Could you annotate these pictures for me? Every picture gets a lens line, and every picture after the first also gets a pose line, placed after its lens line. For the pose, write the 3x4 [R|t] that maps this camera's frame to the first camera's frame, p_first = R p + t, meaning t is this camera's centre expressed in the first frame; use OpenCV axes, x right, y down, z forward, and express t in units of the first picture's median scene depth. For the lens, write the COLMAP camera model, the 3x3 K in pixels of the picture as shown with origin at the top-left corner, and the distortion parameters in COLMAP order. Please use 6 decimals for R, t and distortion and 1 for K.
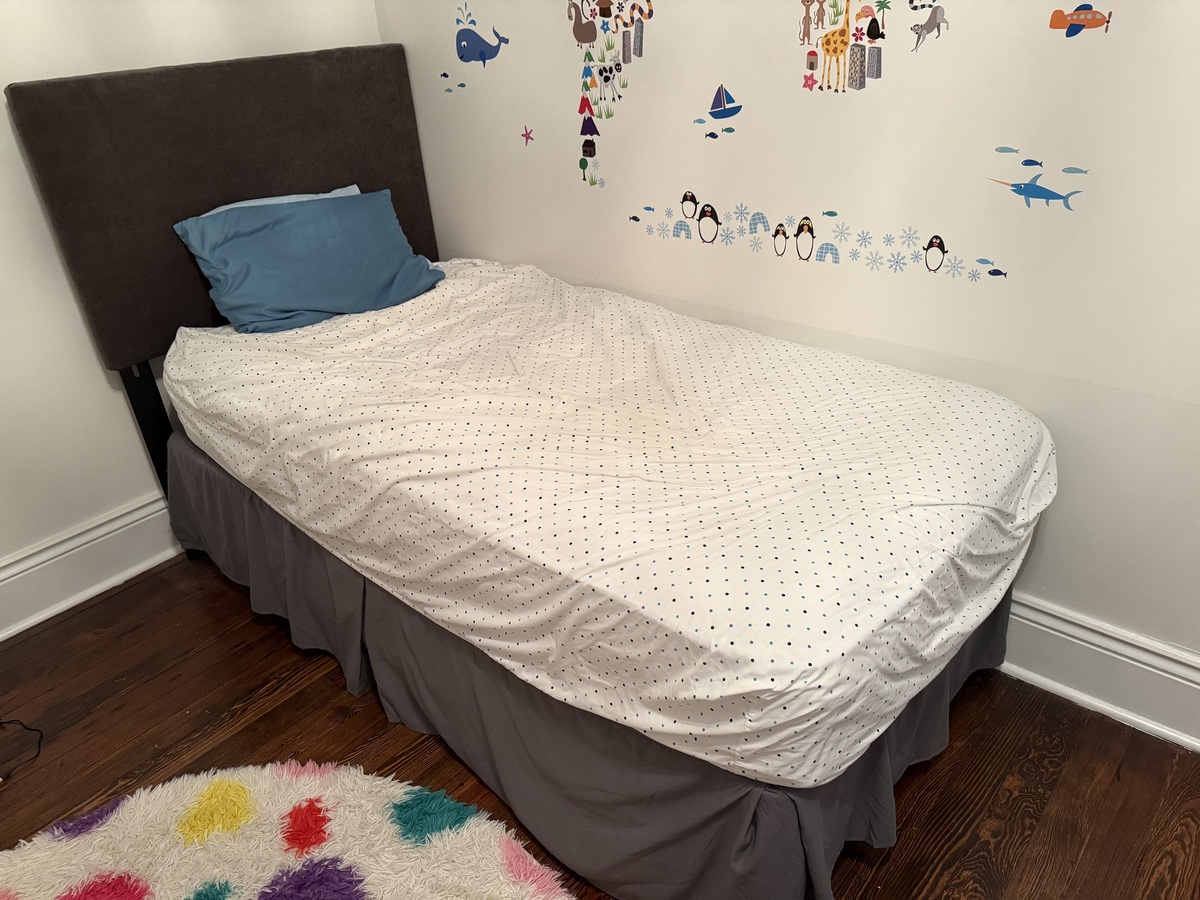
lens RADIAL K [[838.0, 0, 600.0], [0, 838.0, 450.0], [0, 0, 1]] dist [-0.057407, 0.007703]
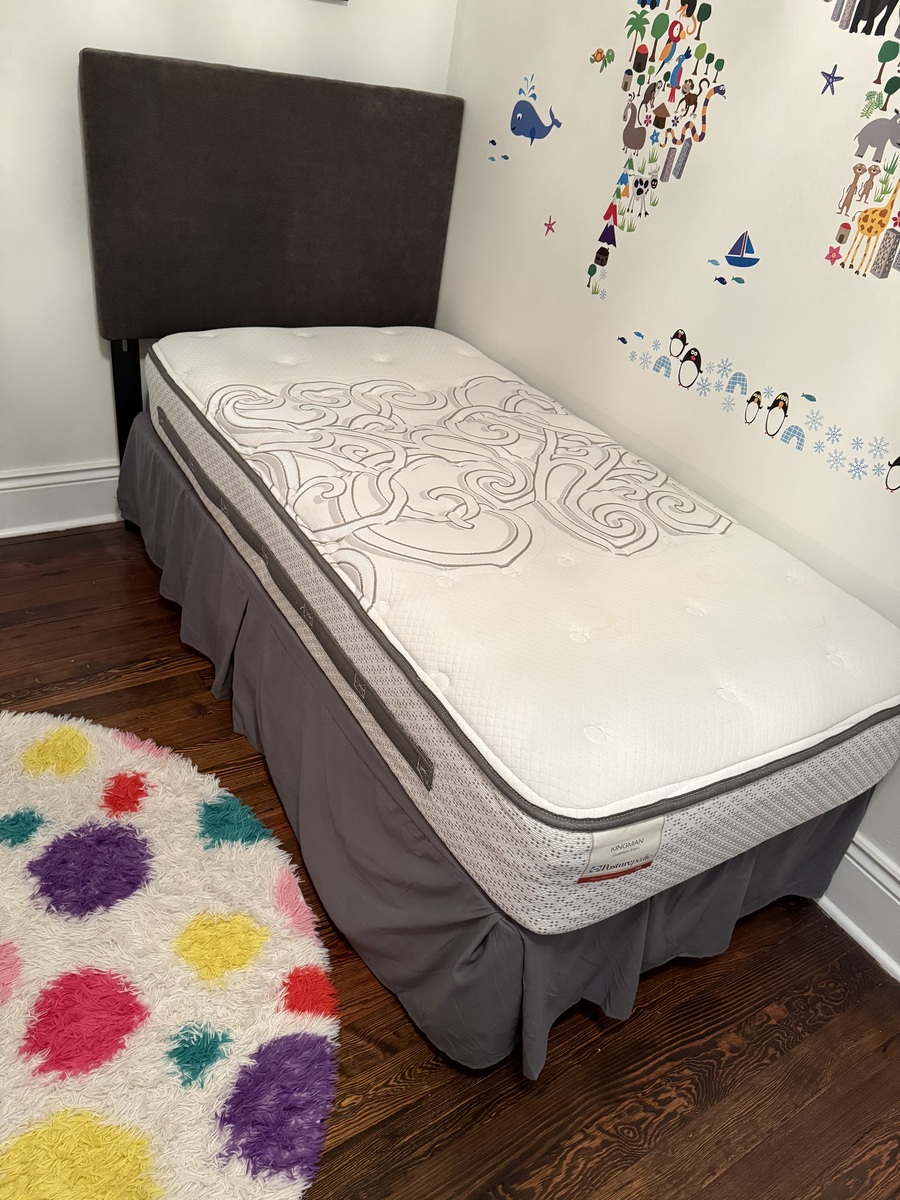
lens RADIAL K [[840.9, 0, 450.0], [0, 840.9, 600.0], [0, 0, 1]] dist [-0.061536, 0.006638]
pose [[0.933484, 0.329062, -0.142568, 0.100993], [-0.314552, 0.942226, 0.115180, -0.045193], [0.172233, -0.062673, 0.983061, -0.009657]]
